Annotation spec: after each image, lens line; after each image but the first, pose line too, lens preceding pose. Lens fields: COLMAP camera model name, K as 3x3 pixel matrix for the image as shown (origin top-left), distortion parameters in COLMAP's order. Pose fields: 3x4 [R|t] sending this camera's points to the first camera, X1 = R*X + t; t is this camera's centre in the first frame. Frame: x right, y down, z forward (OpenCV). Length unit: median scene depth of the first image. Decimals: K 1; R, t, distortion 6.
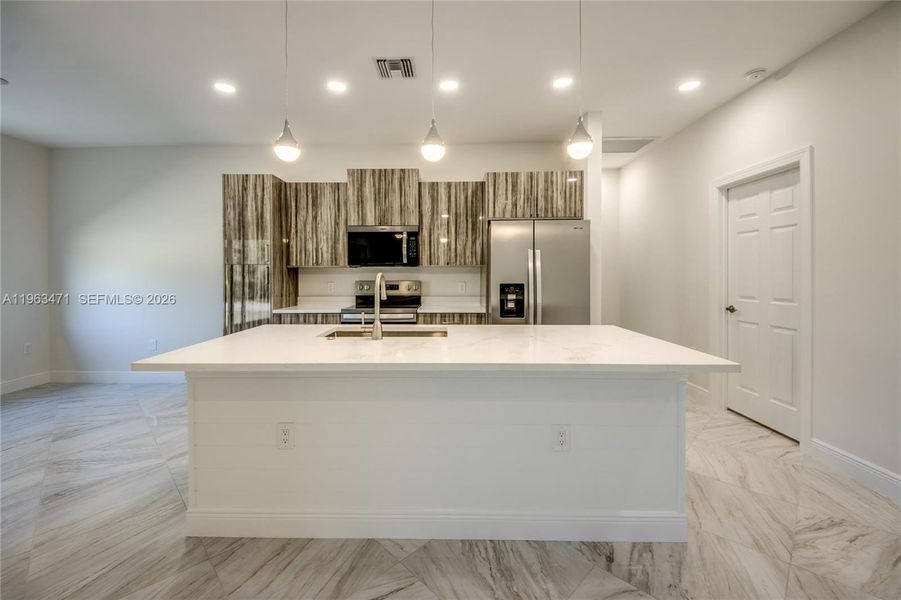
lens RADIAL K [[389.5, 0, 427.7], [0, 389.5, 276.5], [0, 0, 1]] dist [0.019558, -0.006536]
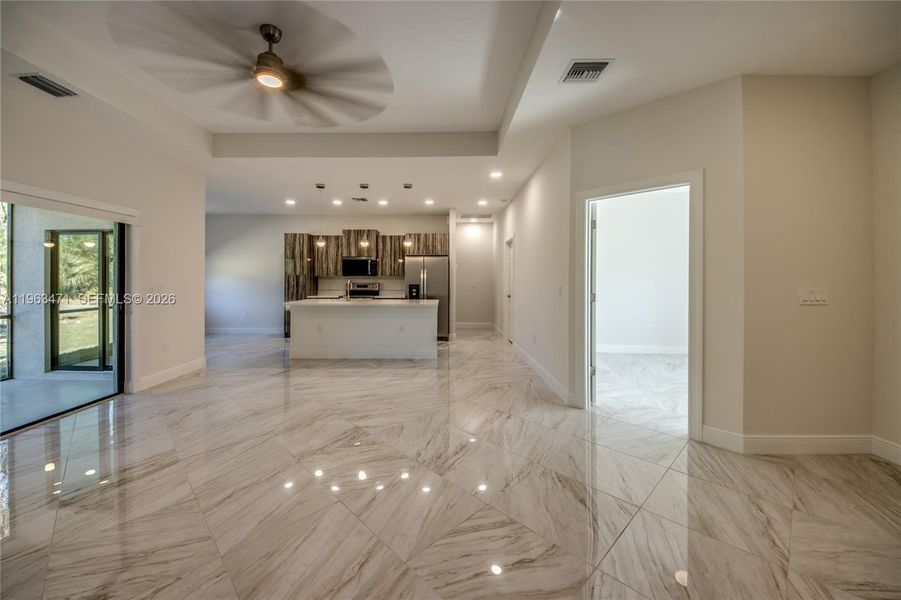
lens RADIAL K [[355.6, 0, 433.3], [0, 355.6, 277.0], [0, 0, 1]] dist [-0.003307, -0.000140]
pose [[0.999930, 0.005122, 0.010633, 0.270588], [-0.005020, 0.999941, -0.009622, -0.004245], [-0.010681, 0.009568, 0.999897, -0.937777]]
